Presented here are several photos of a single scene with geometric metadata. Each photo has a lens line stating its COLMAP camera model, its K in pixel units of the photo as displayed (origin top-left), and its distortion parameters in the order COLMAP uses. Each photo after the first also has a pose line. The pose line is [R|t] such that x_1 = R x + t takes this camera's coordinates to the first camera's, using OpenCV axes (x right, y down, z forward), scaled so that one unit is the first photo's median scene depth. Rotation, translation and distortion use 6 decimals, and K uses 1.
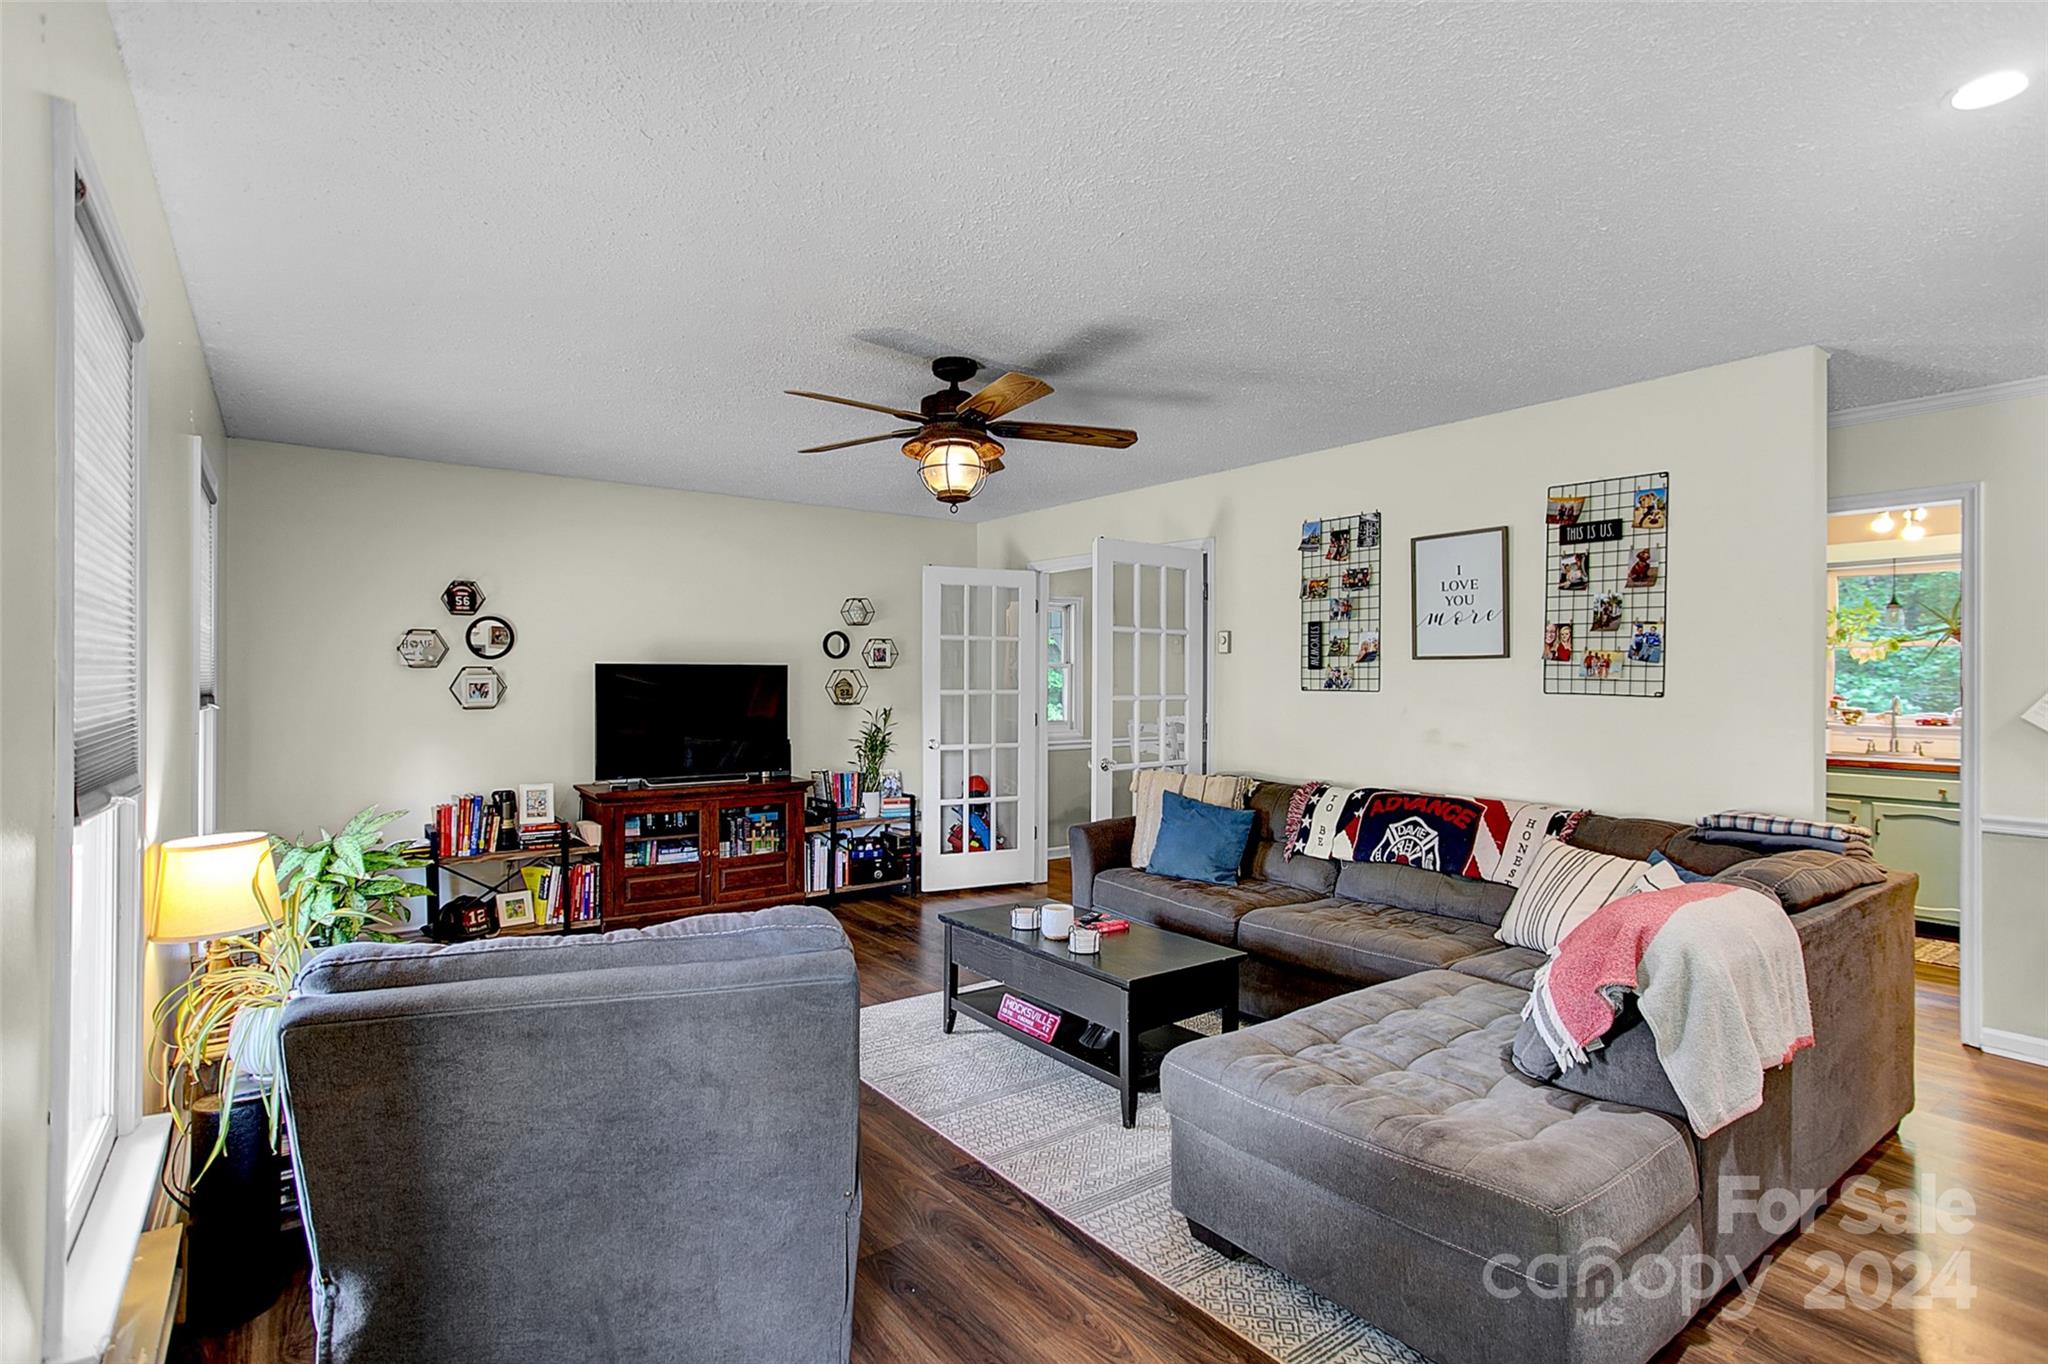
lens RADIAL K [[1001.8, 0, 1037.5], [0, 1001.8, 673.5], [0, 0, 1]] dist [-0.001846, 0.000599]
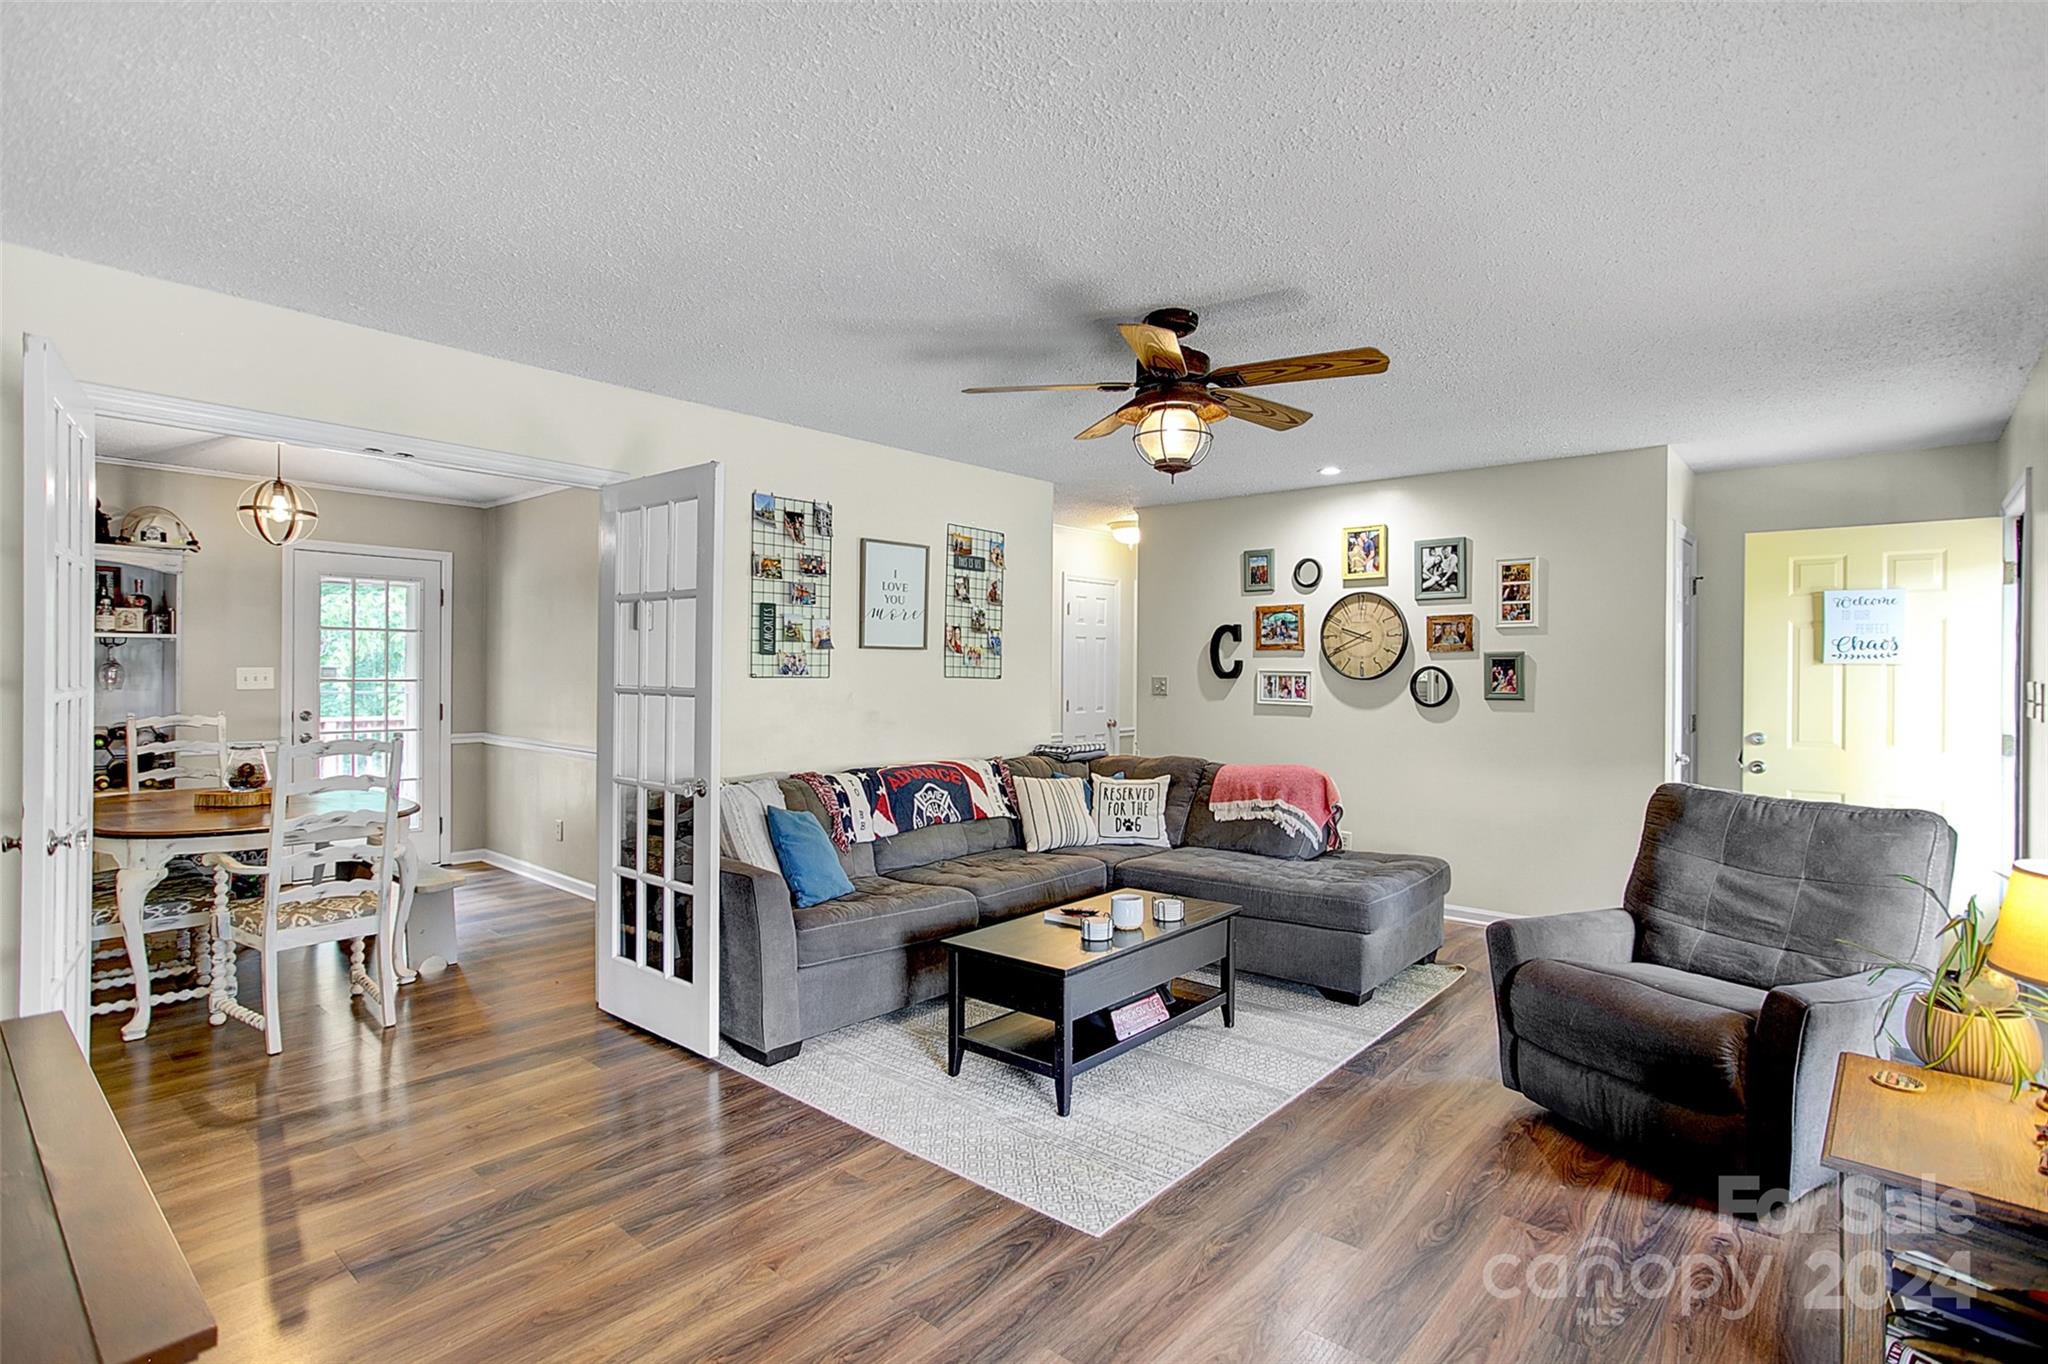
lens RADIAL K [[998.6, 0, 1070.0], [0, 998.6, 658.1], [0, 0, 1]] dist [-0.022749, 0.000444]
pose [[-0.225279, 0.001991, 0.974292, -0.719289], [-0.015754, 0.999860, -0.005686, -0.000294], [-0.974167, -0.016630, -0.225216, 0.986071]]
